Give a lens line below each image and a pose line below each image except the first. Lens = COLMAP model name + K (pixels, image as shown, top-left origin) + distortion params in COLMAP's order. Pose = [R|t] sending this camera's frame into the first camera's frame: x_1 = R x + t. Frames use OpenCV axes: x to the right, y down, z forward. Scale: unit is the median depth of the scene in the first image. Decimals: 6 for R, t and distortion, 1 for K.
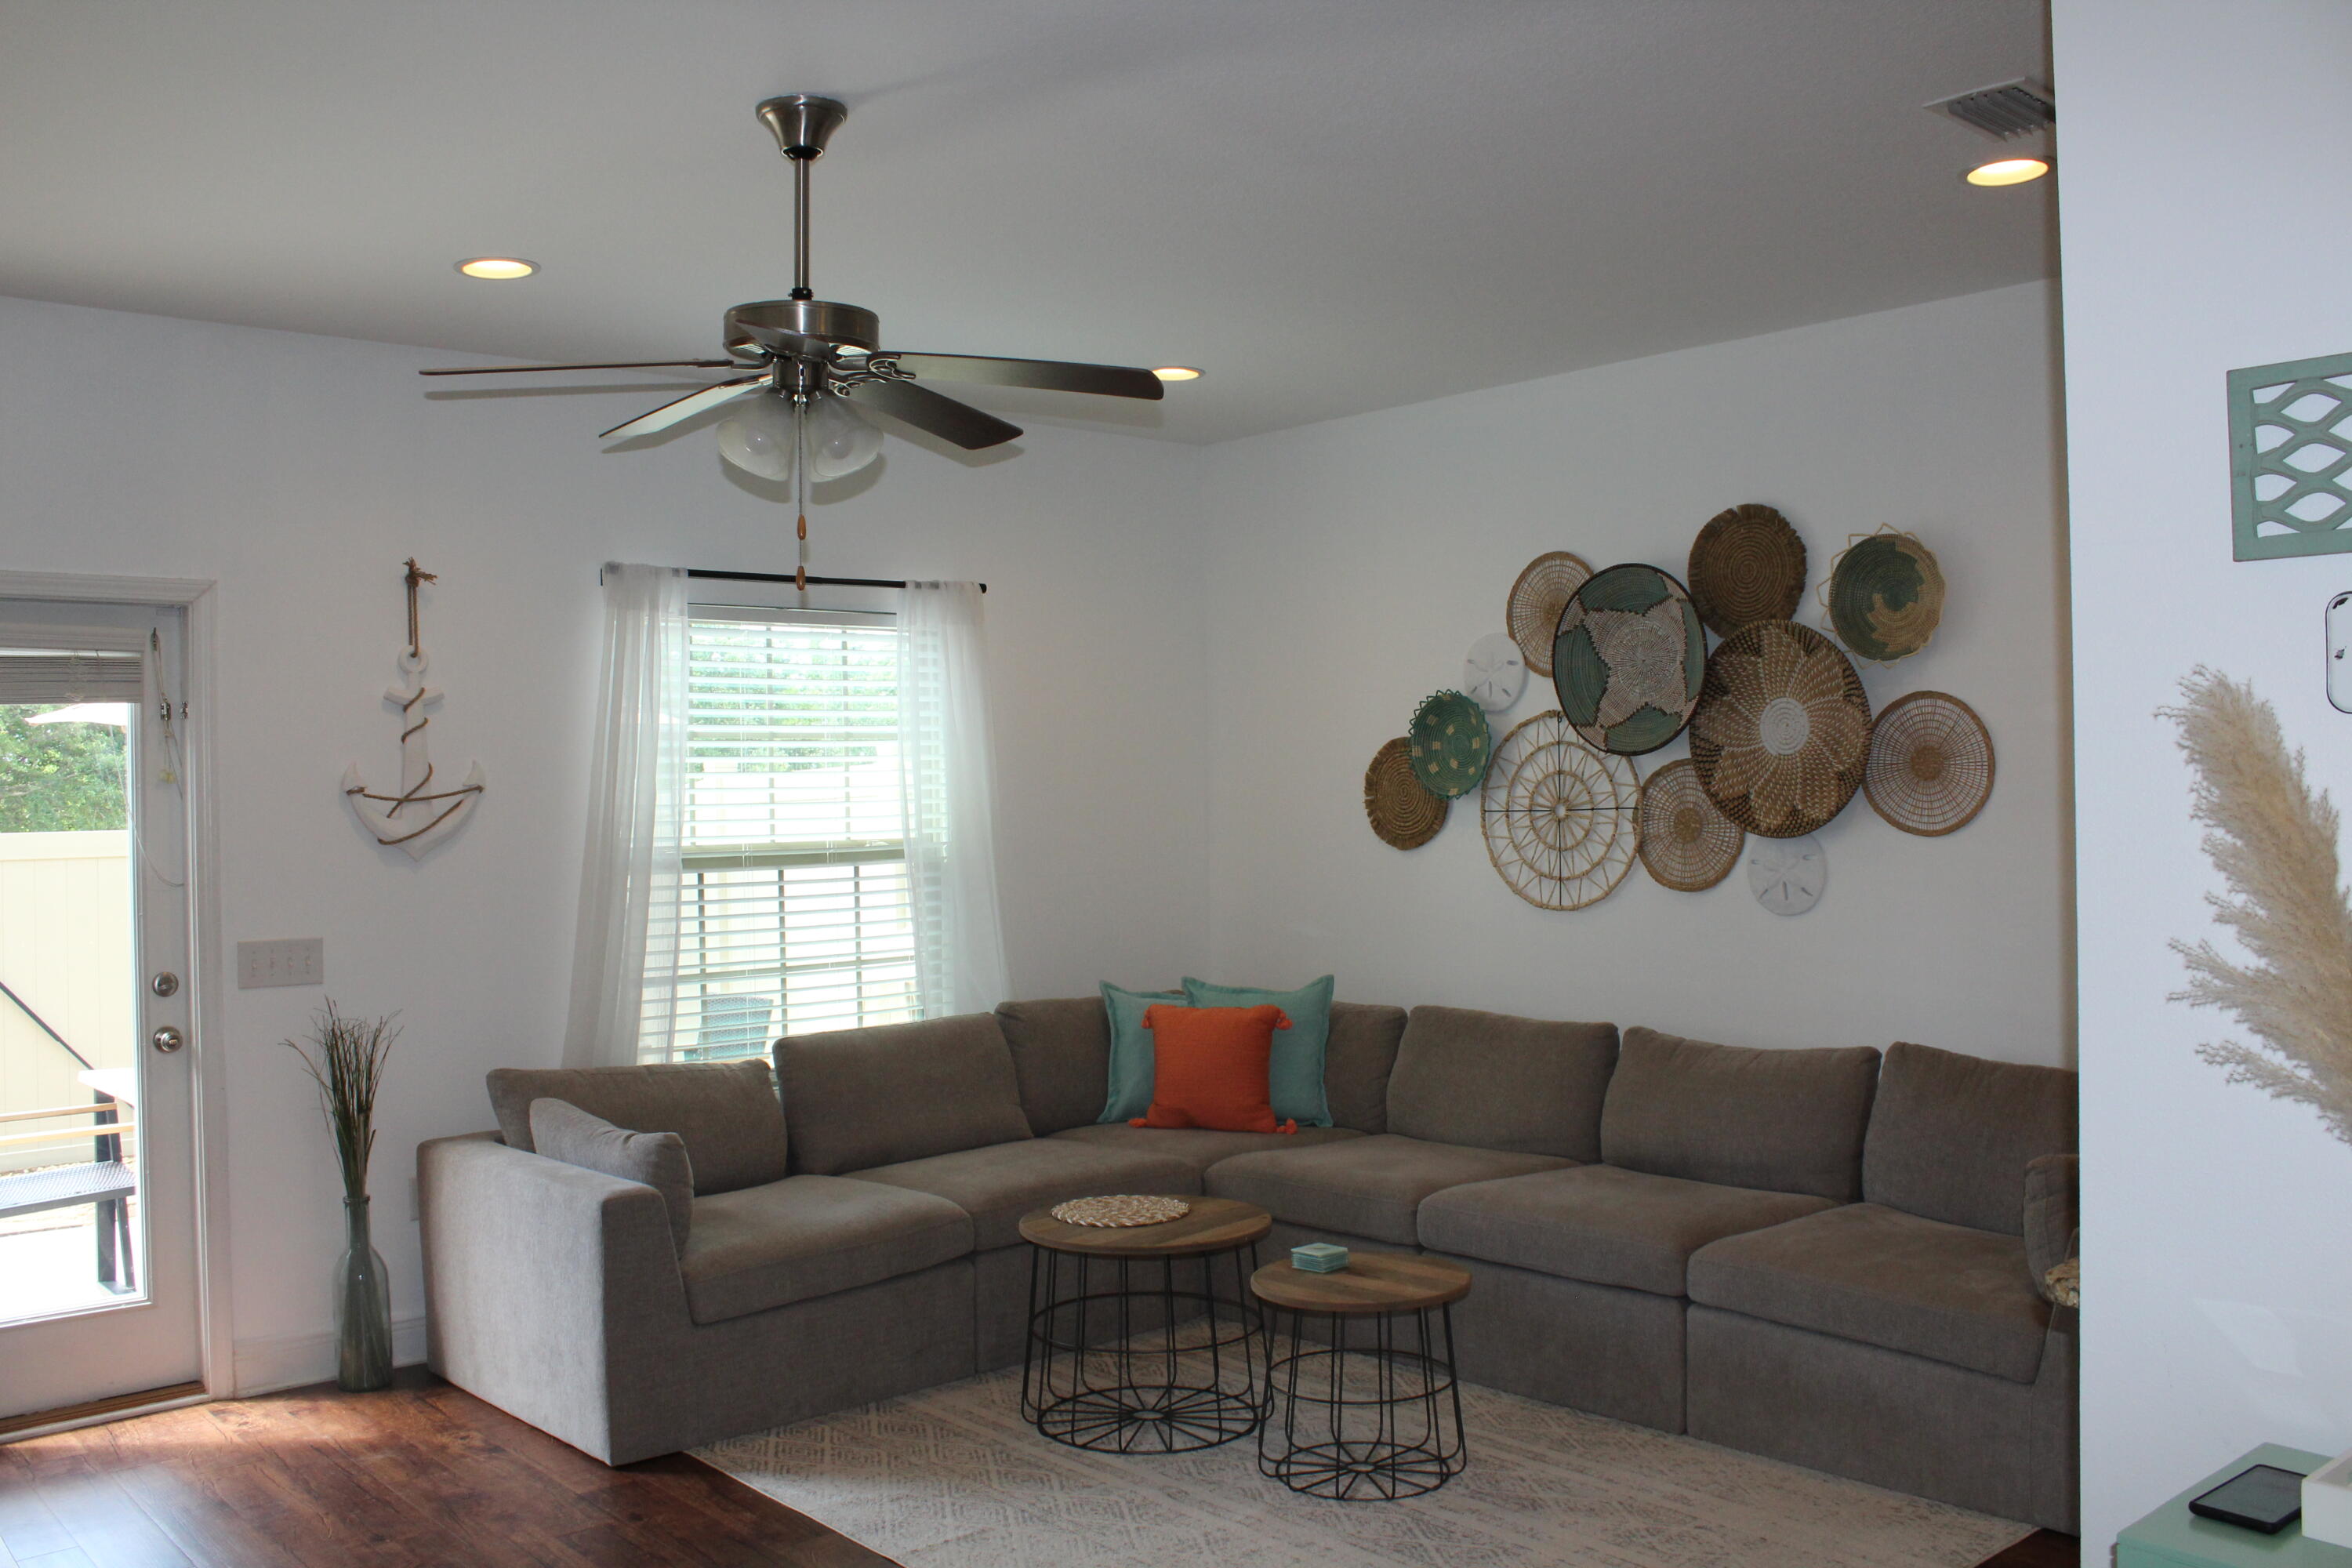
lens RADIAL K [[1978.4, 0, 1163.7], [0, 1978.4, 779.7], [0, 0, 1]] dist [-0.153245, 0.131864]
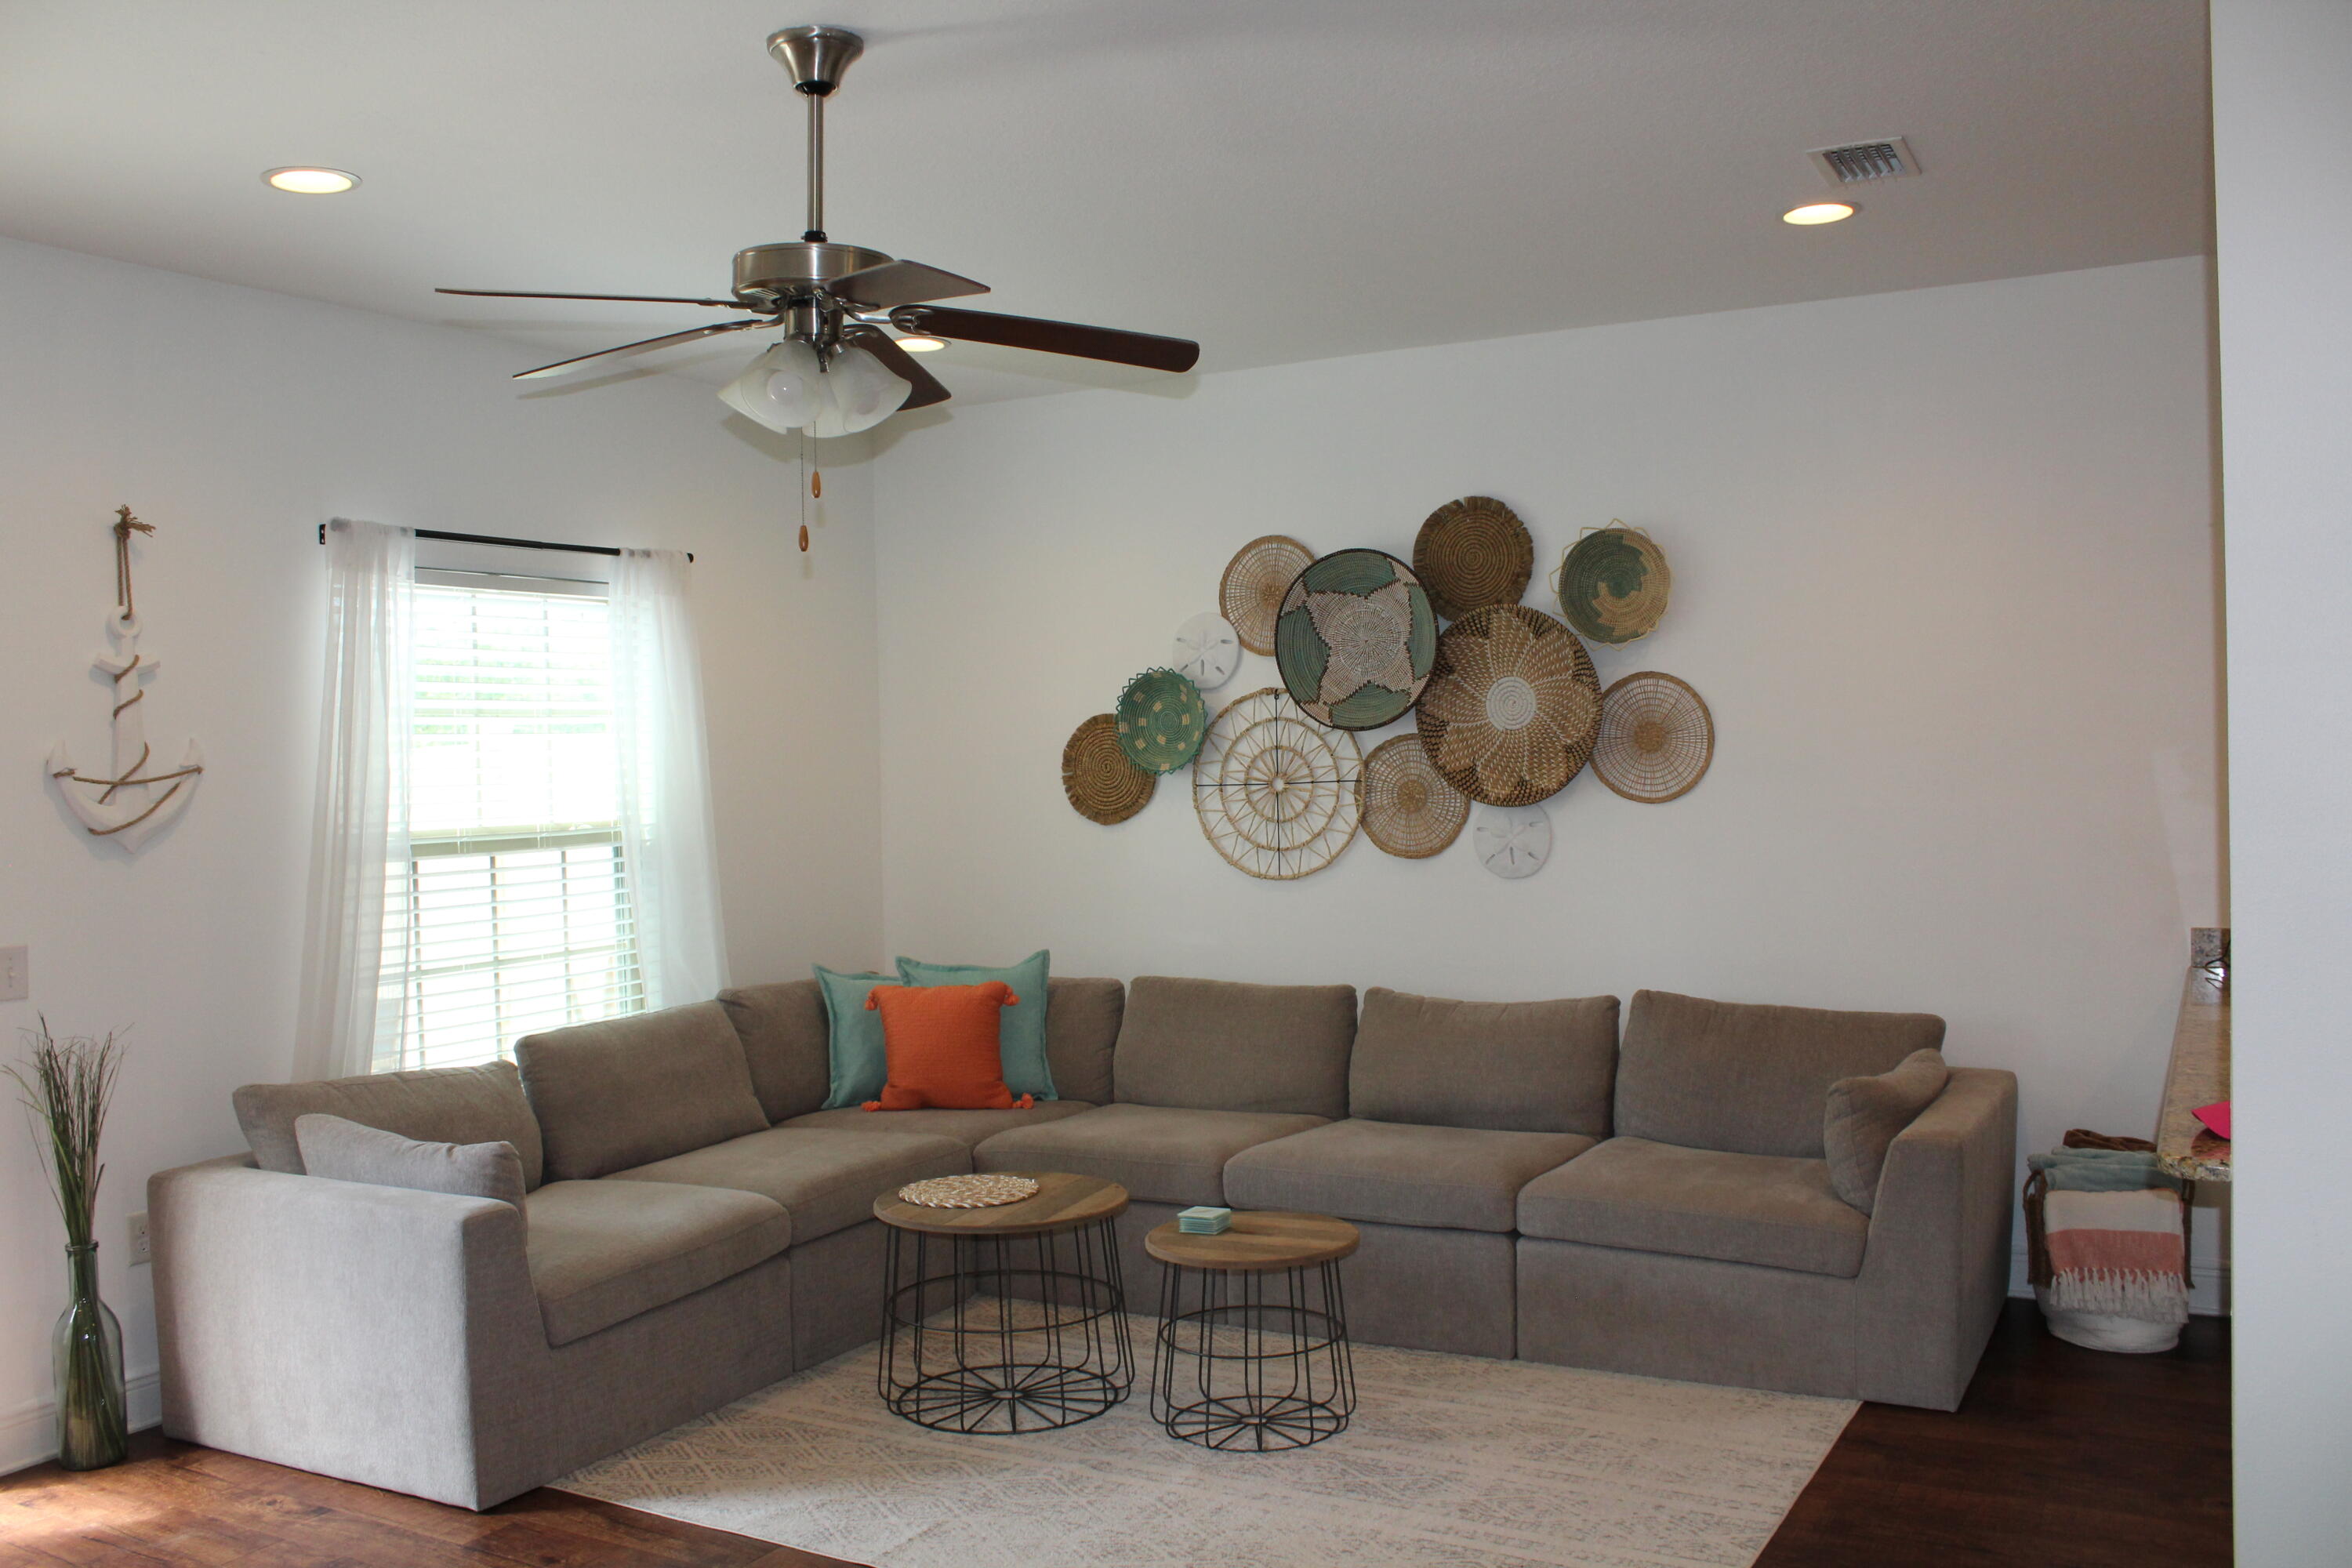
lens RADIAL K [[1978.4, 0, 1164.0], [0, 1978.4, 789.4], [0, 0, 1]] dist [-0.153245, 0.131864]
pose [[0.944445, -0.010481, 0.328502, -0.230805], [0.006051, 0.999876, 0.014506, 0.003424], [-0.328614, -0.011712, 0.944392, 0.035310]]
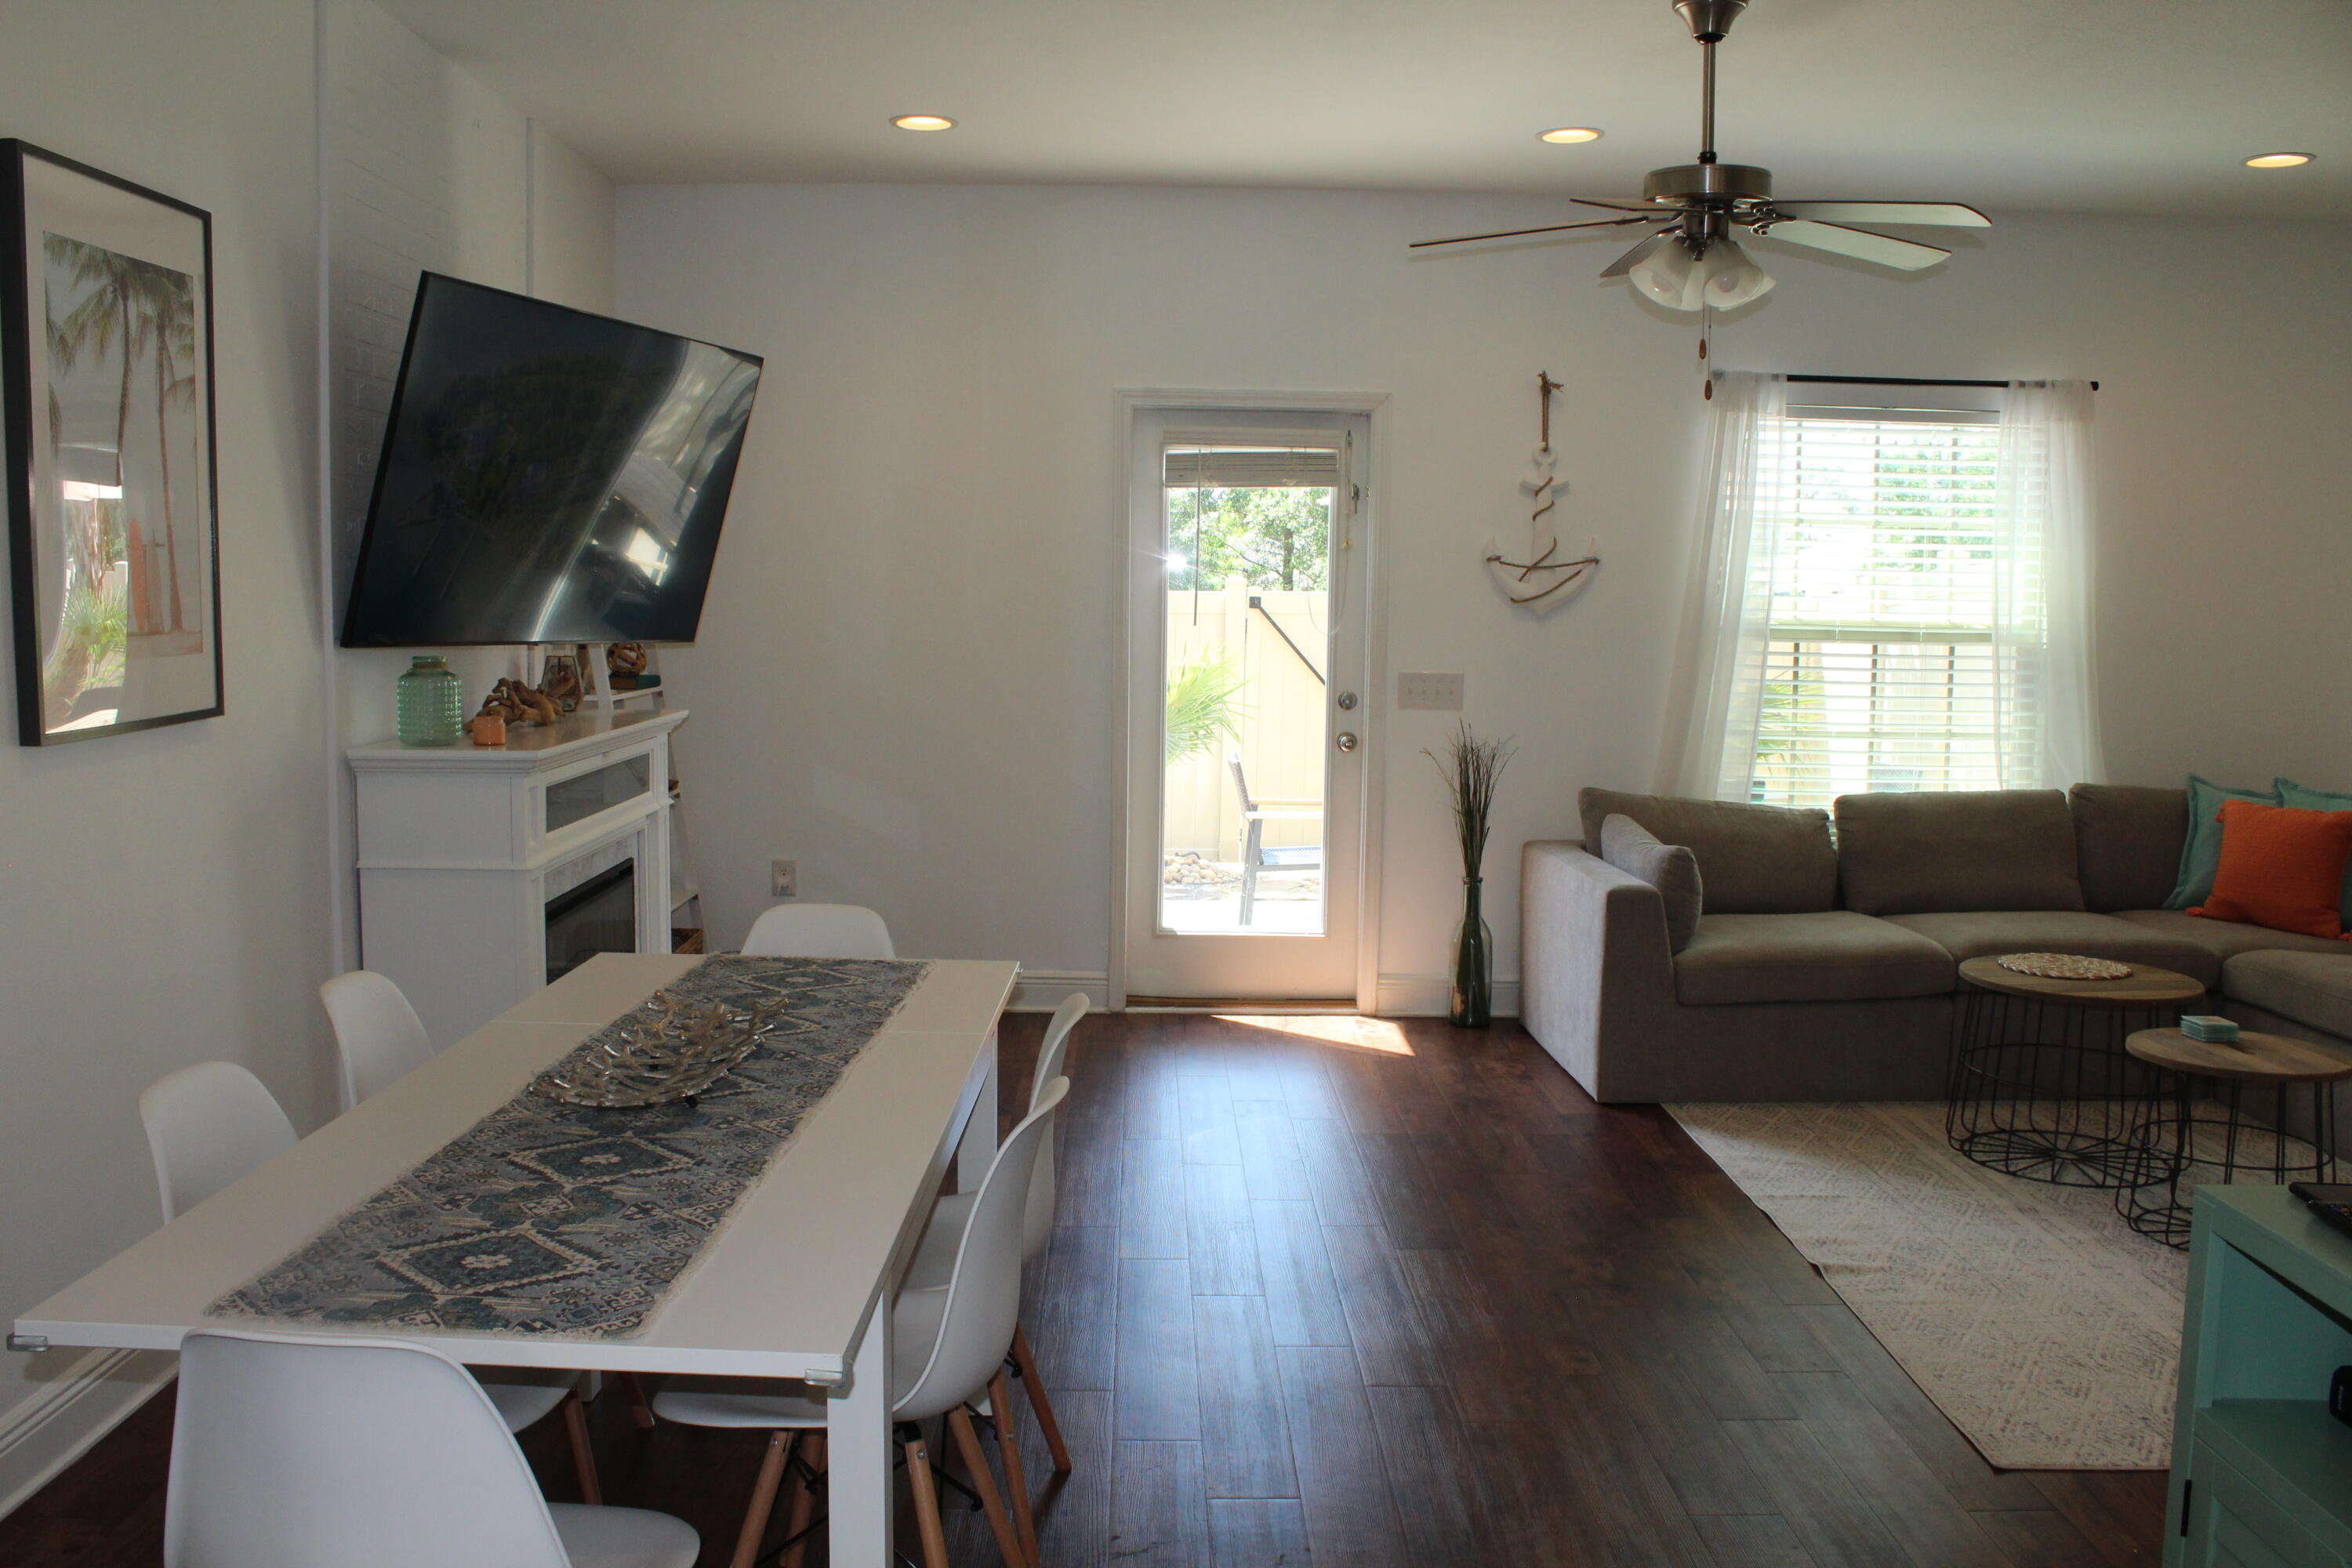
lens RADIAL K [[1978.4, 0, 1167.4], [0, 1978.4, 779.1], [0, 0, 1]] dist [-0.153245, 0.131864]
pose [[0.756421, 0.095573, -0.647065, 0.259204], [-0.026173, 0.992898, 0.116057, 0.005010], [0.653562, -0.070852, 0.753550, -0.111396]]
